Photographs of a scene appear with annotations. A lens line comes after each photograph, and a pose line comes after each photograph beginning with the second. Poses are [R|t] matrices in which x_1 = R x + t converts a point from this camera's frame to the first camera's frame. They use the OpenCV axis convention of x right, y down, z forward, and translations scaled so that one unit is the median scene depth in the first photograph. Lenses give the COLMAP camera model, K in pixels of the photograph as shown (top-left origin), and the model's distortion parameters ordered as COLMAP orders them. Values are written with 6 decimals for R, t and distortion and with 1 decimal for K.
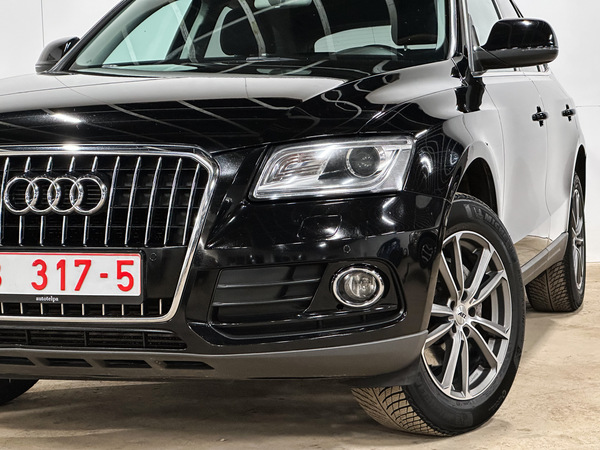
lens RADIAL K [[1347.0, 0, 325.4], [0, 1347.0, 206.3], [0, 0, 1]] dist [0.261108, 0.000000]
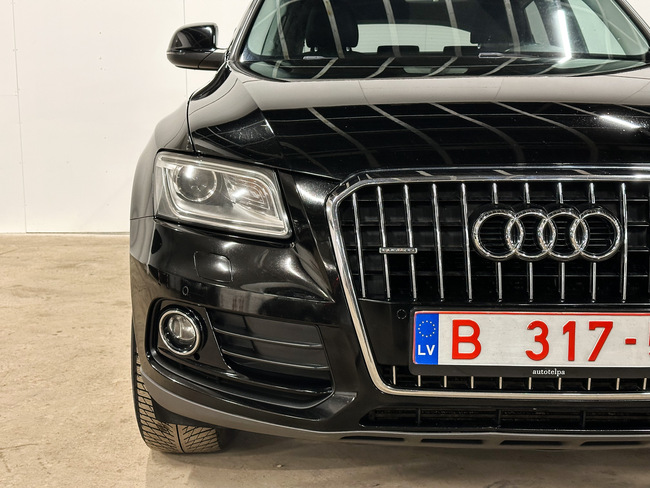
lens RADIAL K [[907.3, 0, 331.4], [0, 907.3, 247.6], [0, 0, 1]] dist [0.164847, 0.000000]
pose [[0.954570, -0.024292, 0.296995, -0.471236], [-0.000992, 0.996407, 0.084687, -0.044934], [-0.297986, -0.081134, 0.951116, 0.553089]]
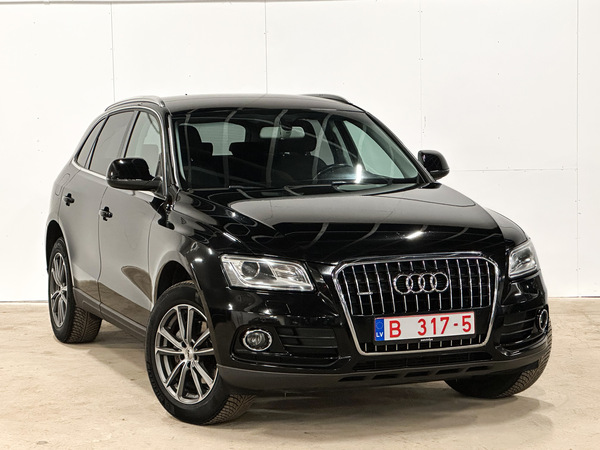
lens RADIAL K [[1573.5, 0, 303.3], [0, 1573.5, 230.2], [0, 0, 1]] dist [0.173116, 0.000000]
pose [[0.784205, -0.044585, 0.618898, -1.644308], [0.040250, 0.998970, 0.020965, -0.131020], [-0.619195, 0.008470, 0.785191, -0.567530]]
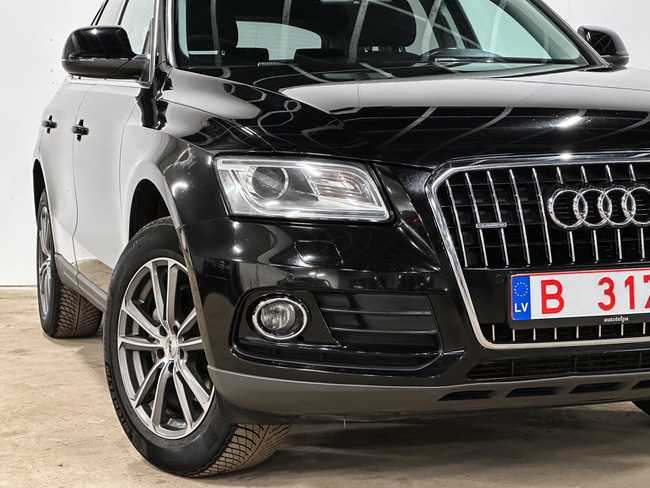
lens RADIAL K [[1459.2, 0, 330.3], [0, 1459.2, 241.7], [0, 0, 1]] dist [0.261108, 0.000000]
pose [[0.826104, -0.042087, 0.561944, -0.924186], [0.042778, 0.999013, 0.011934, -0.004841], [-0.561892, 0.014180, 0.827089, 0.281286]]
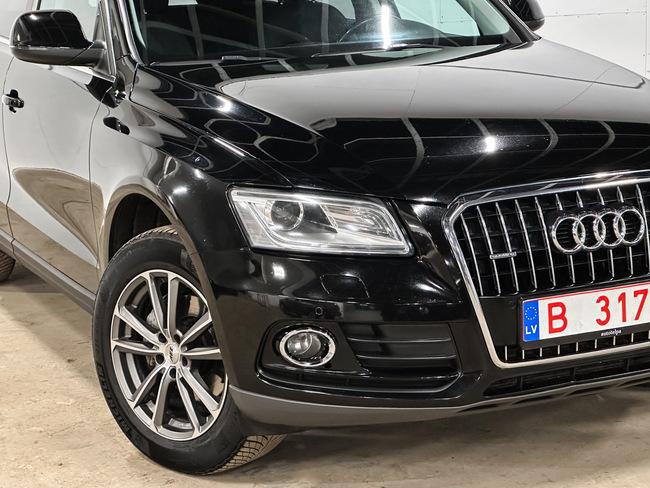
lens RADIAL K [[1459.2, 0, 326.6], [0, 1459.2, 245.2], [0, 0, 1]] dist [0.261108, 0.000000]
pose [[0.731951, -0.141636, 0.666473, -1.081982], [0.064231, 0.988143, 0.139455, -0.163231], [-0.678323, -0.059266, 0.732370, 0.343525]]
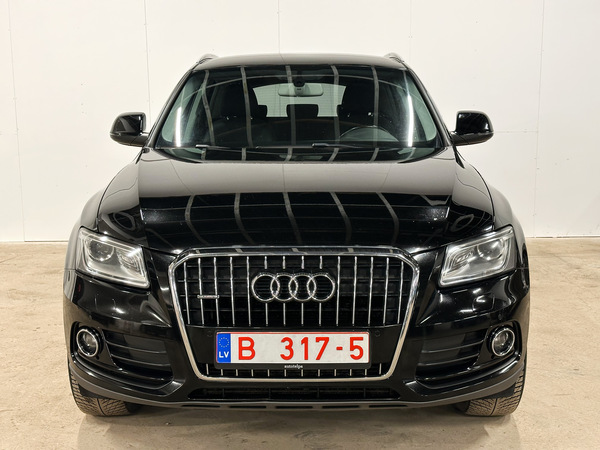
lens RADIAL K [[837.5, 0, 298.3], [0, 837.5, 228.3], [0, 0, 1]] dist [0.164847, 0.000000]
pose [[0.962140, -0.031588, 0.270718, -0.417489], [0.008337, 0.996207, 0.086611, -0.137313], [-0.272428, -0.081075, 0.958754, 0.223774]]
